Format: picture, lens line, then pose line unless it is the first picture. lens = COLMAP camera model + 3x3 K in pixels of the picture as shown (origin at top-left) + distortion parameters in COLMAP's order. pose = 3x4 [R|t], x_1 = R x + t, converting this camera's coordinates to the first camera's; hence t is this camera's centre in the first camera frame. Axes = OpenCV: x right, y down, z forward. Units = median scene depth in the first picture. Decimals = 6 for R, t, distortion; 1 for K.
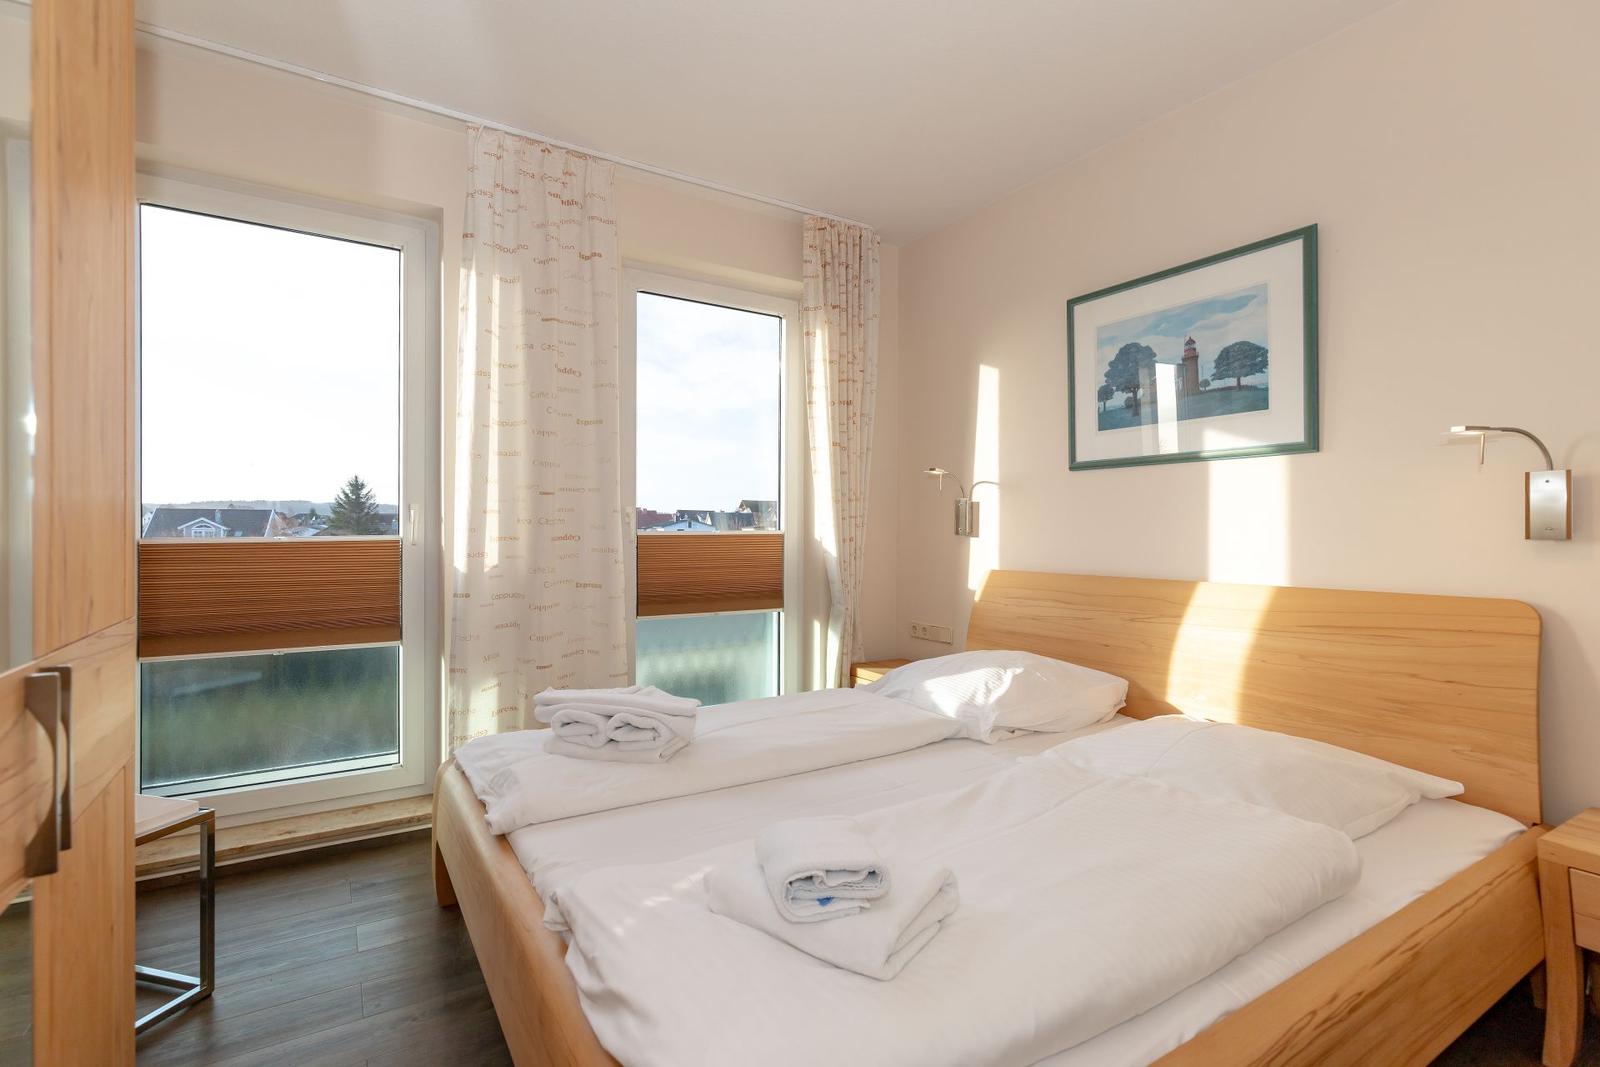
lens RADIAL K [[753.2, 0, 800.0], [0, 753.2, 533.5], [0, 0, 1]] dist [0.000142, -0.000137]
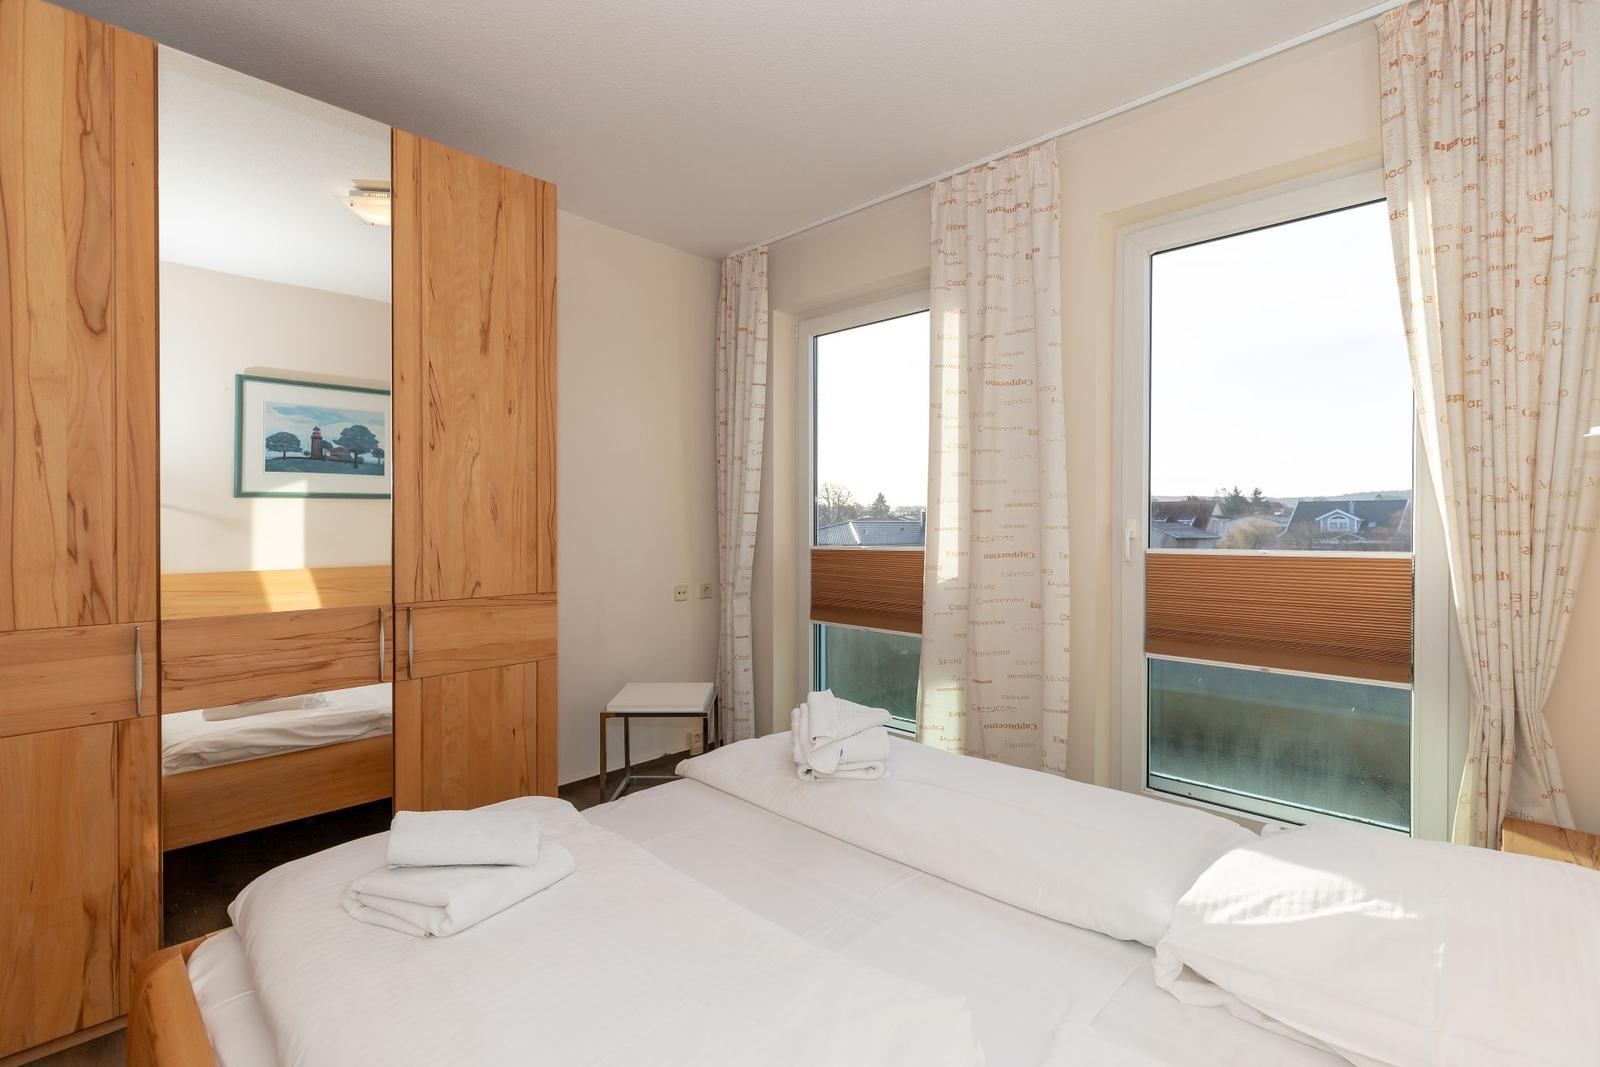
lens RADIAL K [[746.9, 0, 790.9], [0, 746.9, 527.1], [0, 0, 1]] dist [0.001608, -0.000523]
pose [[0.226456, 0.004127, -0.974013, 0.467201], [0.001478, 0.999988, 0.004581, -0.029066], [0.974020, -0.002477, 0.226447, 0.416909]]
